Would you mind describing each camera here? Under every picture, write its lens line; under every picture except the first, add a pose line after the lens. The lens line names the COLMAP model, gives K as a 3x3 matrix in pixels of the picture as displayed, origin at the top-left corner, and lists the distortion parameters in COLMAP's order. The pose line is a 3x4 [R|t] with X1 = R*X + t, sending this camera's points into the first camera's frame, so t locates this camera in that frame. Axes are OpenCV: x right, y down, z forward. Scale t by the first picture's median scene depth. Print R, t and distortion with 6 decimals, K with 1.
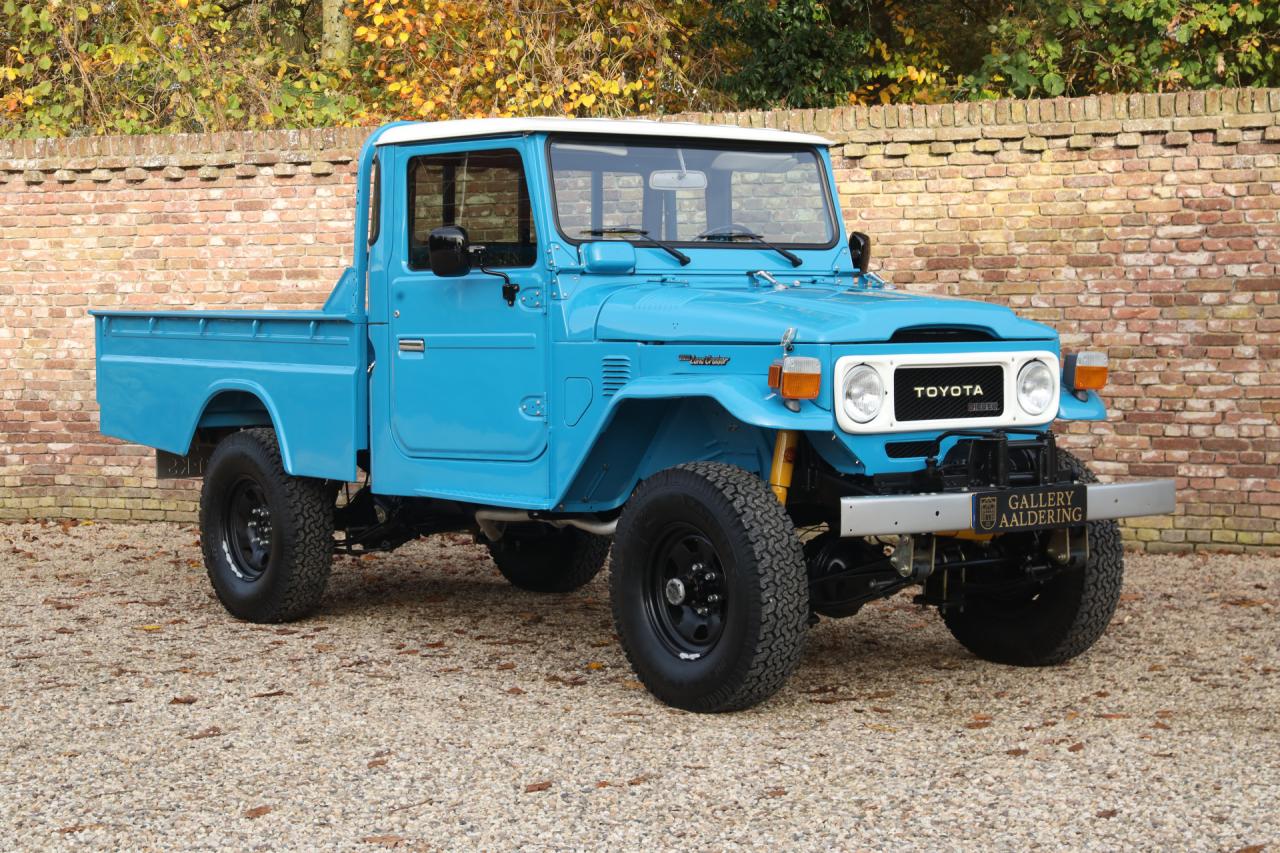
lens RADIAL K [[2526.0, 0, 655.4], [0, 2526.0, 424.9], [0, 0, 1]] dist [0.173178, 0.111574]
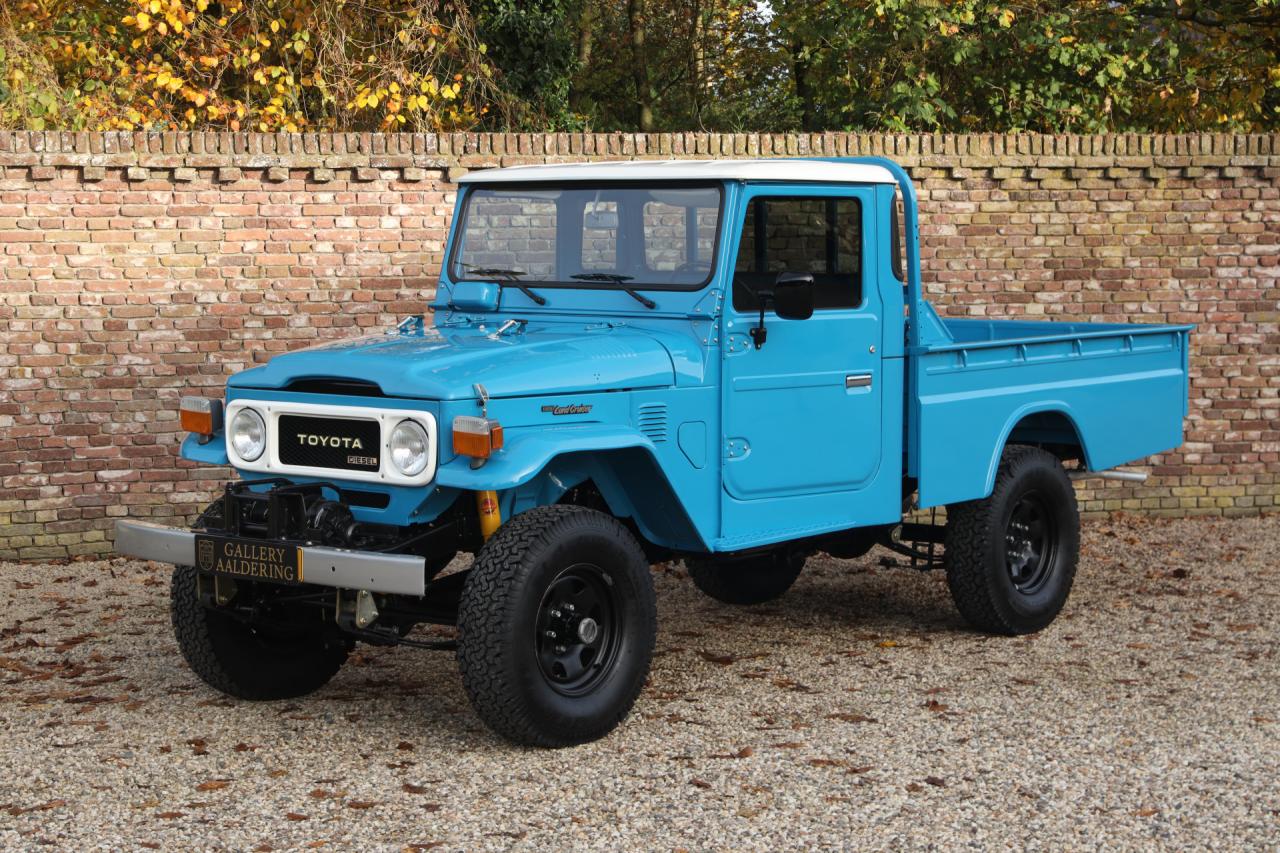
lens RADIAL K [[2467.0, 0, 671.5], [0, 2467.0, 439.1], [0, 0, 1]] dist [0.132337, 0.223231]
pose [[0.804644, -0.040178, 0.592396, -0.718143], [0.029290, 0.999179, 0.027983, -0.027211], [-0.593034, -0.005165, 0.805161, 0.214531]]
